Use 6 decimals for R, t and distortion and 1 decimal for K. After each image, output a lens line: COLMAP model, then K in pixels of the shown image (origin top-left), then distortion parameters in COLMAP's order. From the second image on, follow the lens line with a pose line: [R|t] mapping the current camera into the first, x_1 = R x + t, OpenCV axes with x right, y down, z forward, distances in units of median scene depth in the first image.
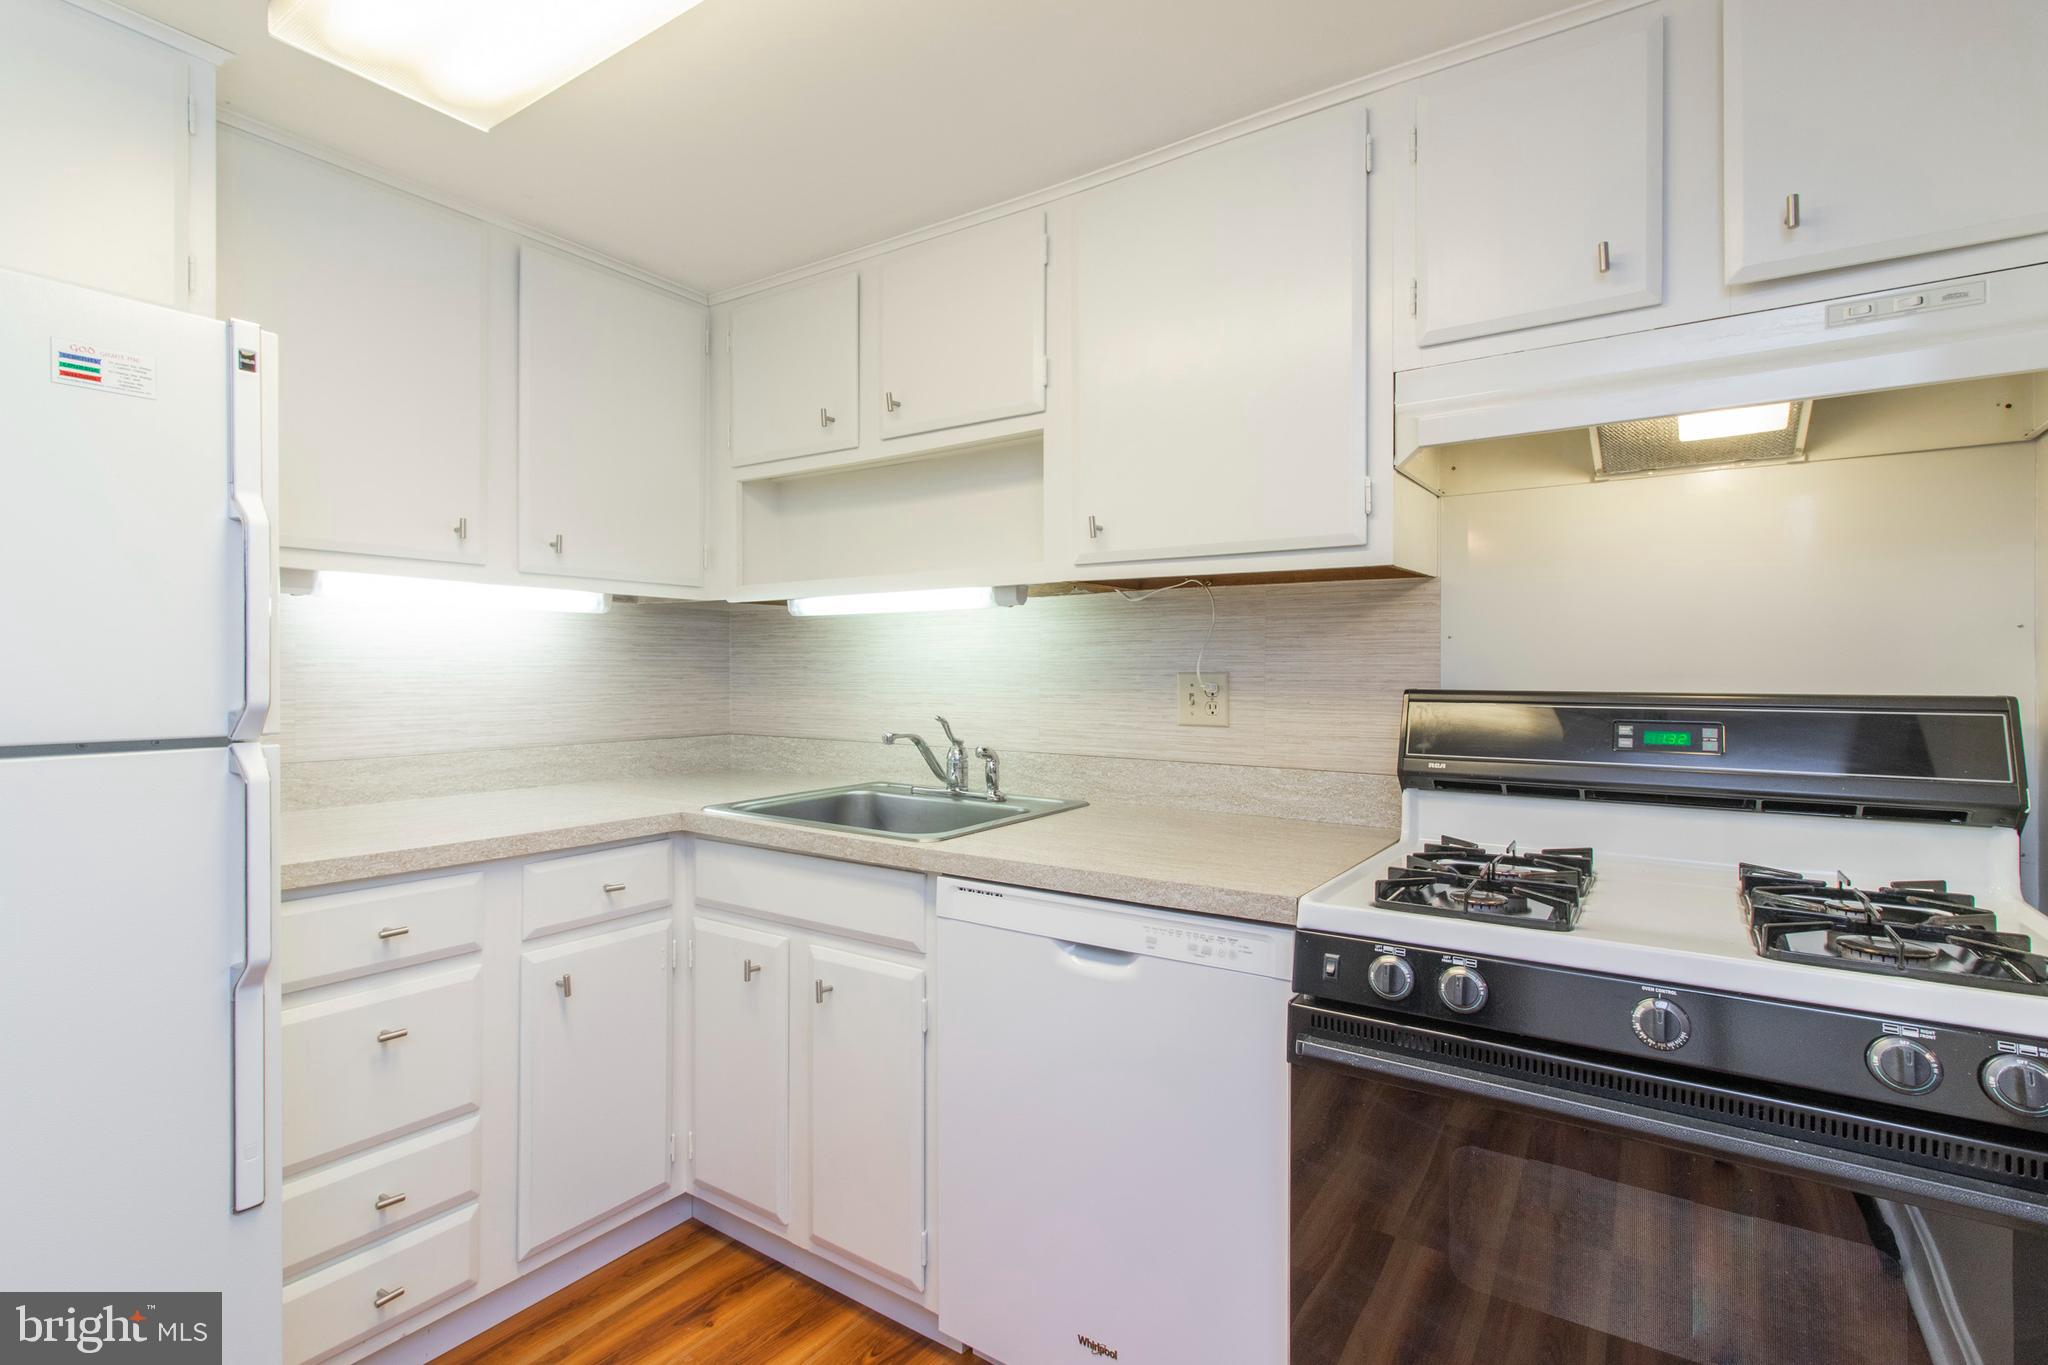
lens RADIAL K [[982.5, 0, 1039.2], [0, 982.5, 673.6], [0, 0, 1]] dist [0.005050, 0.000548]
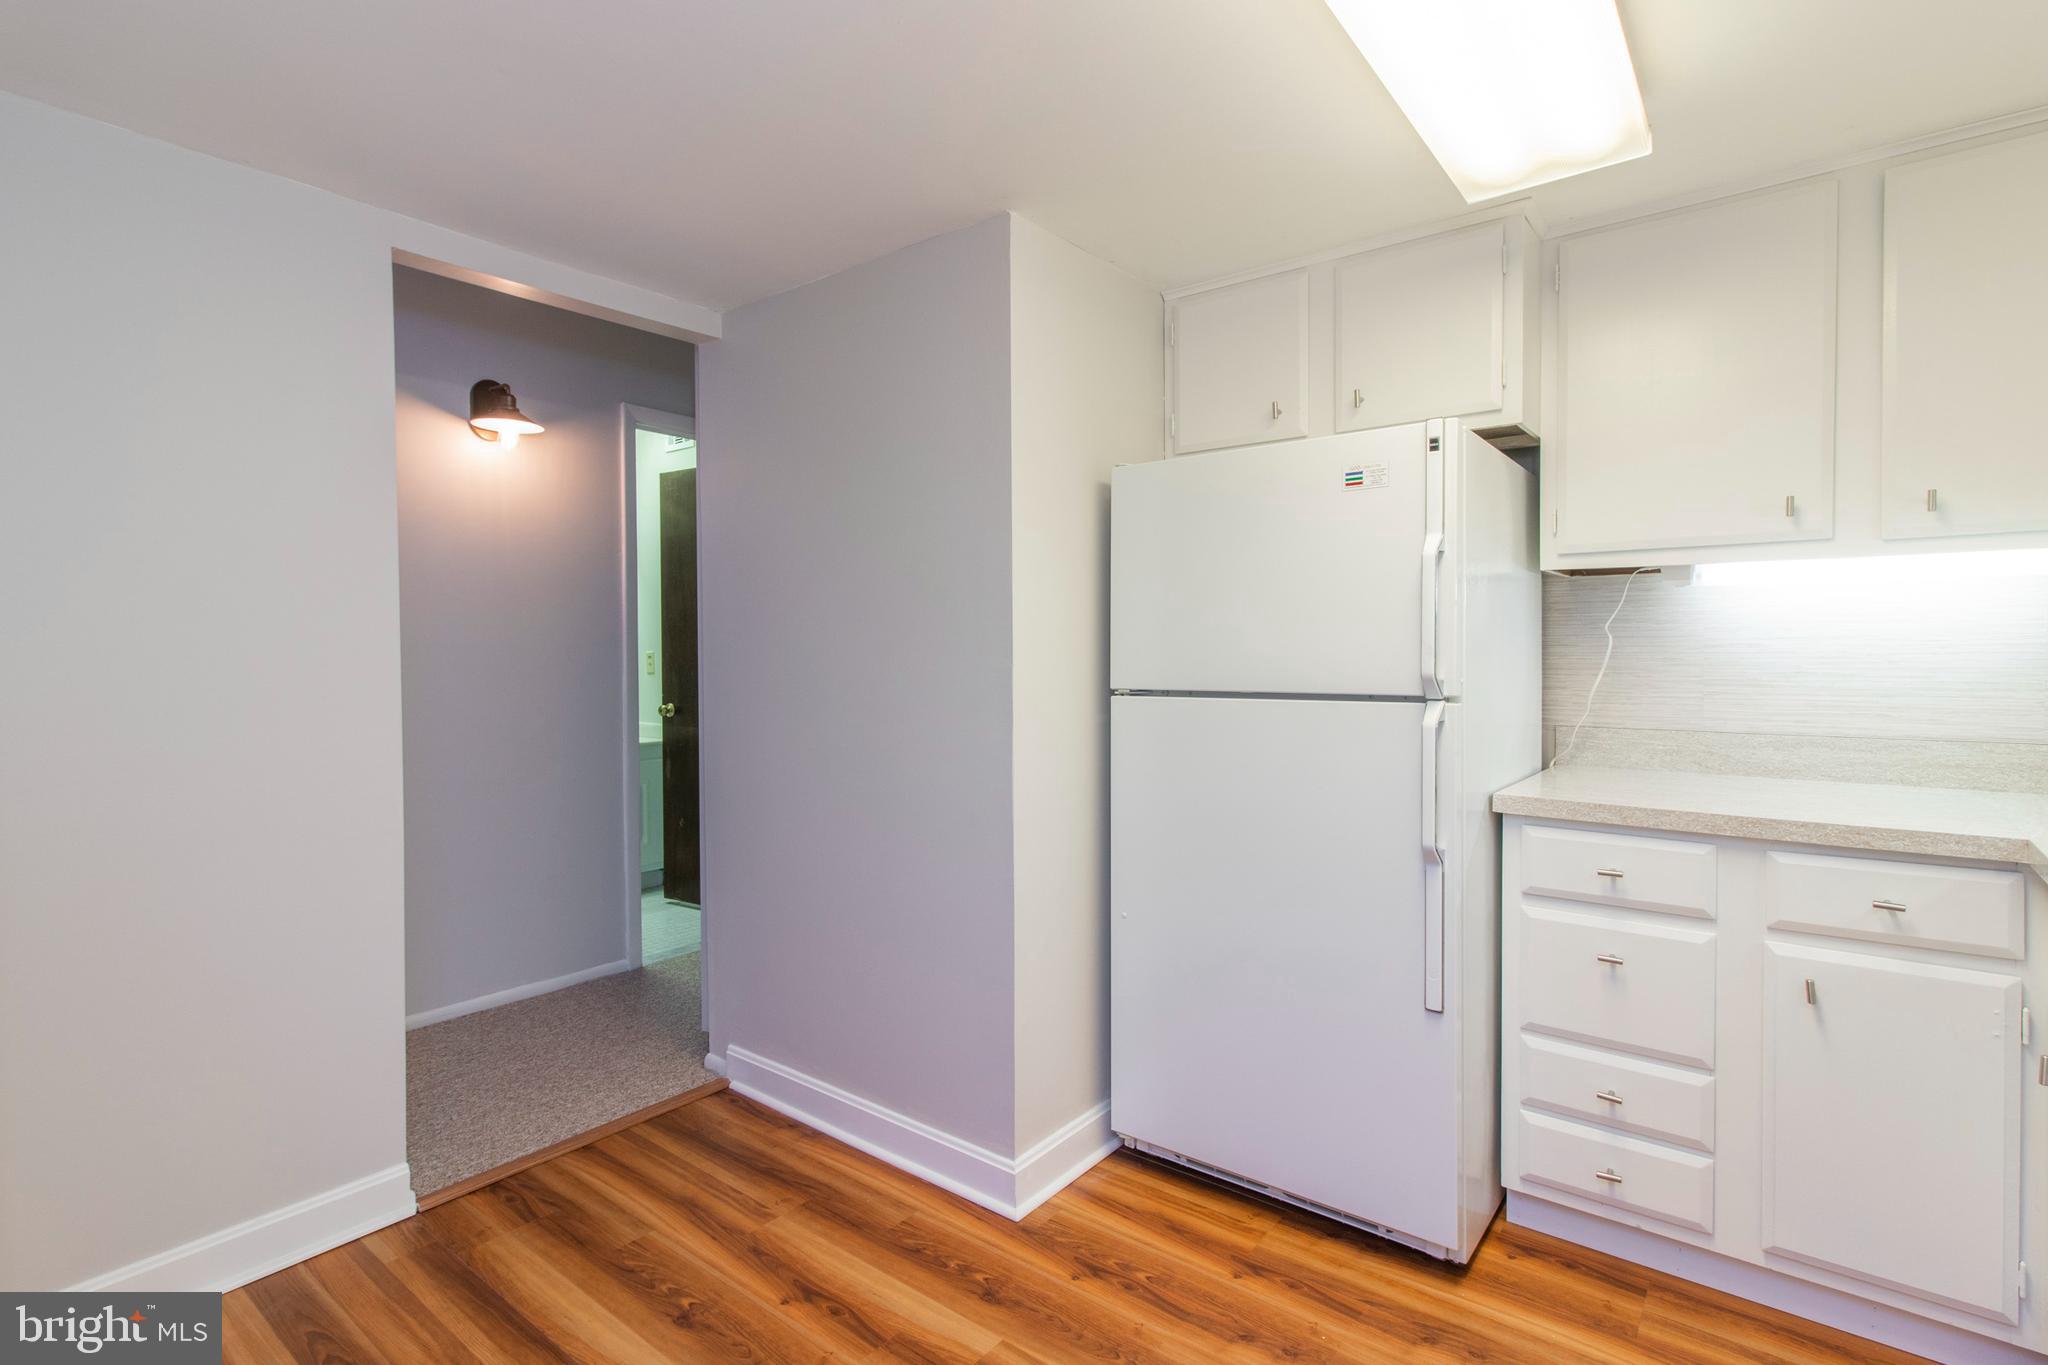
lens RADIAL K [[955.2, 0, 986.4], [0, 955.2, 676.1], [0, 0, 1]] dist [0.001252, -0.000158]
pose [[-0.086969, 0.024201, -0.995917, 0.460788], [0.002245, 0.999707, 0.024097, -0.002422], [0.996208, -0.000140, -0.086998, 0.298618]]
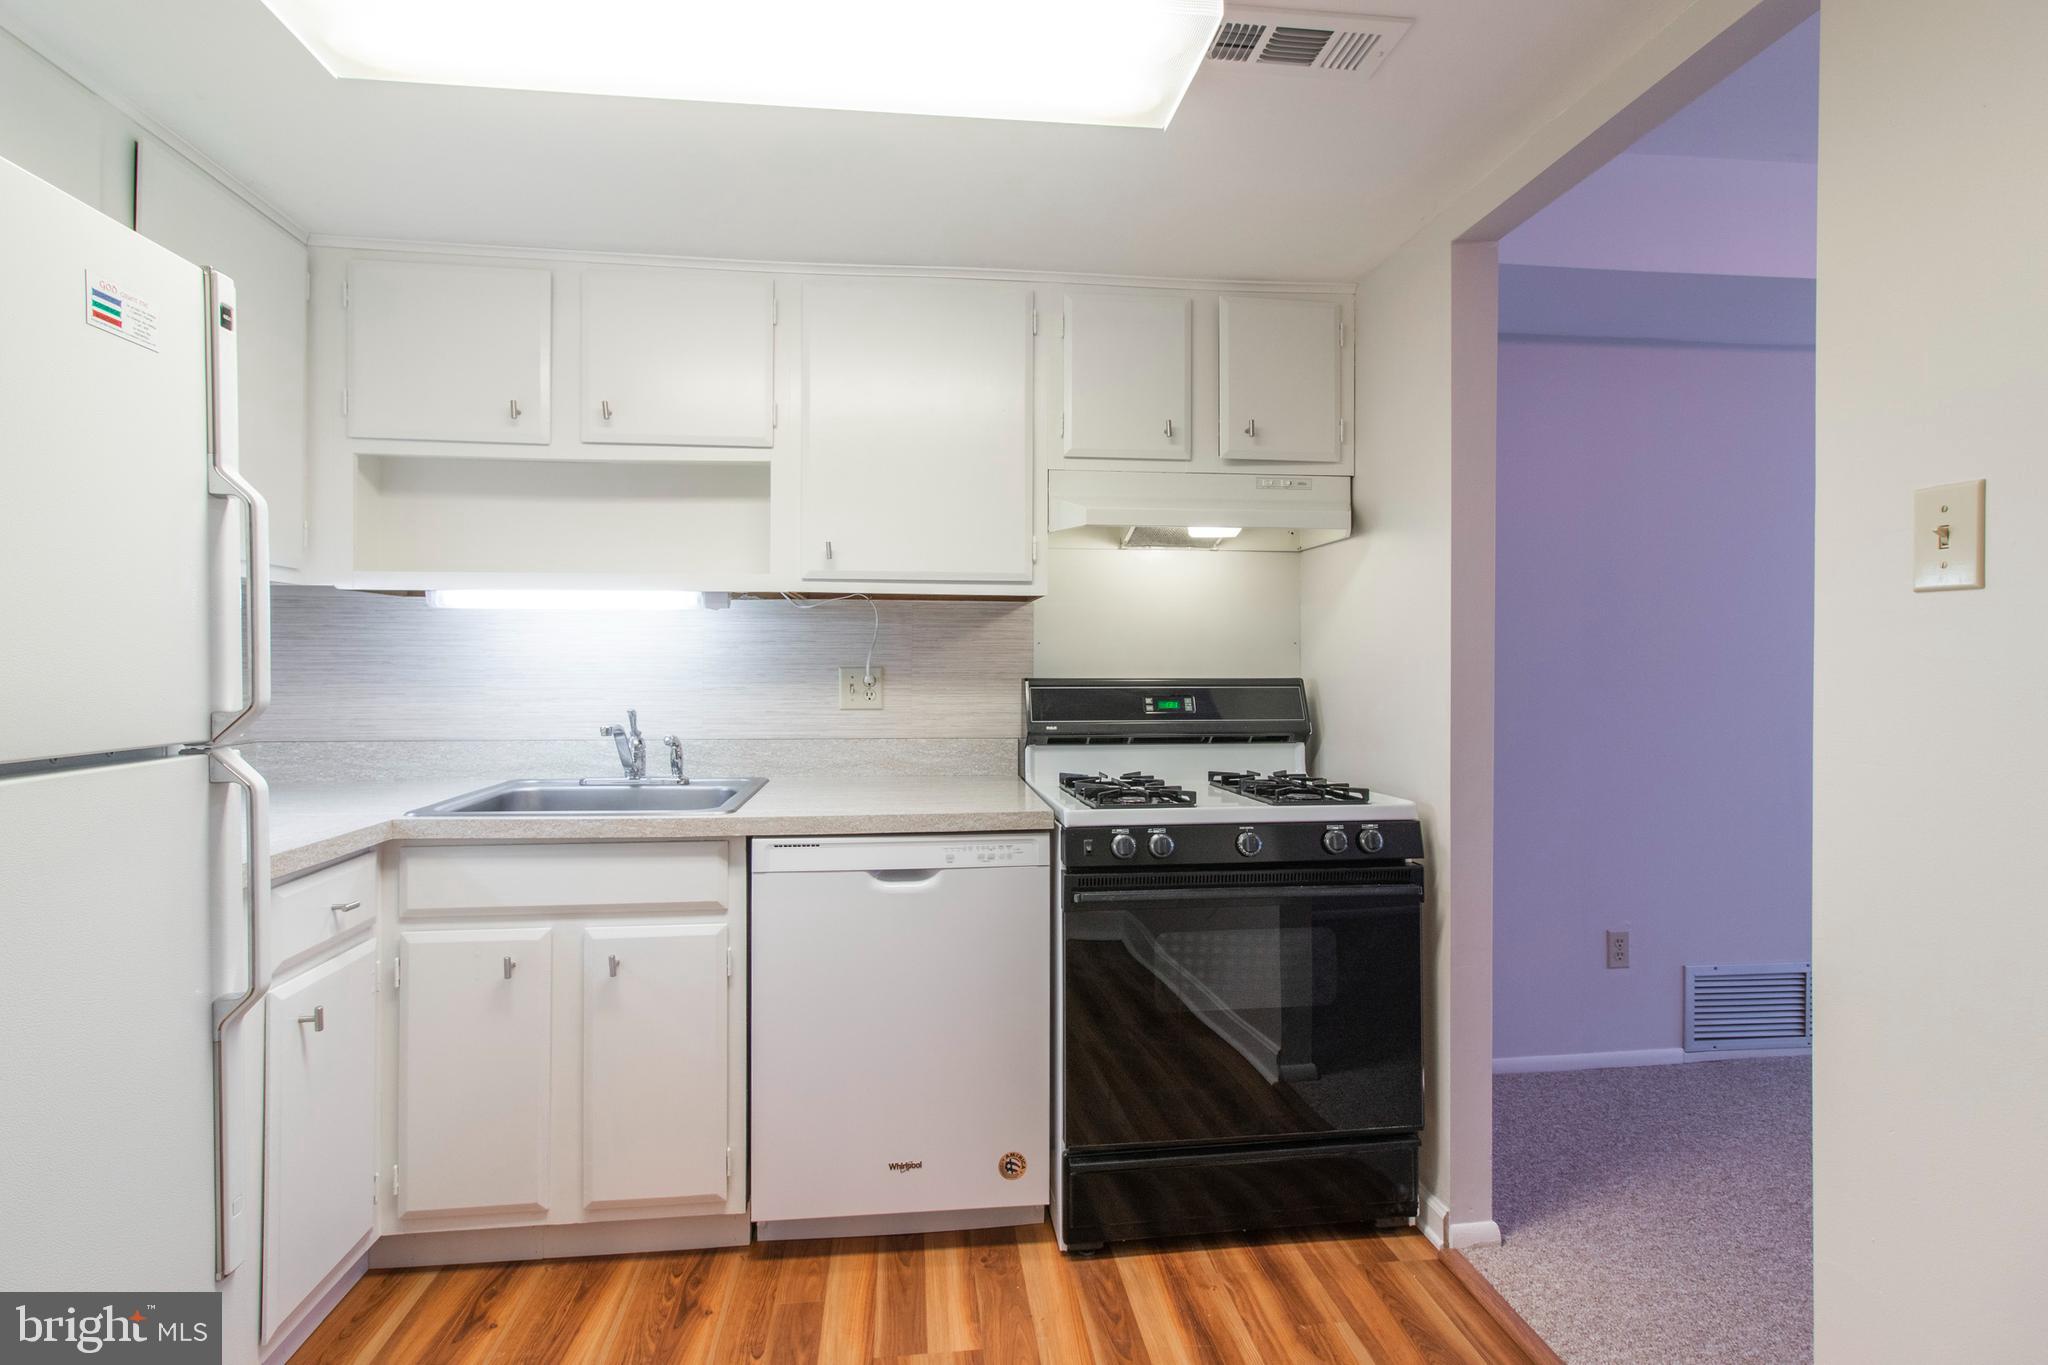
lens RADIAL K [[982.5, 0, 1039.2], [0, 982.5, 673.6], [0, 0, 1]] dist [0.005050, 0.000548]
pose [[0.738893, -0.006660, 0.673790, -0.568586], [0.003240, 0.999975, 0.006331, -0.000163], [-0.673815, -0.002494, 0.738896, -0.097240]]
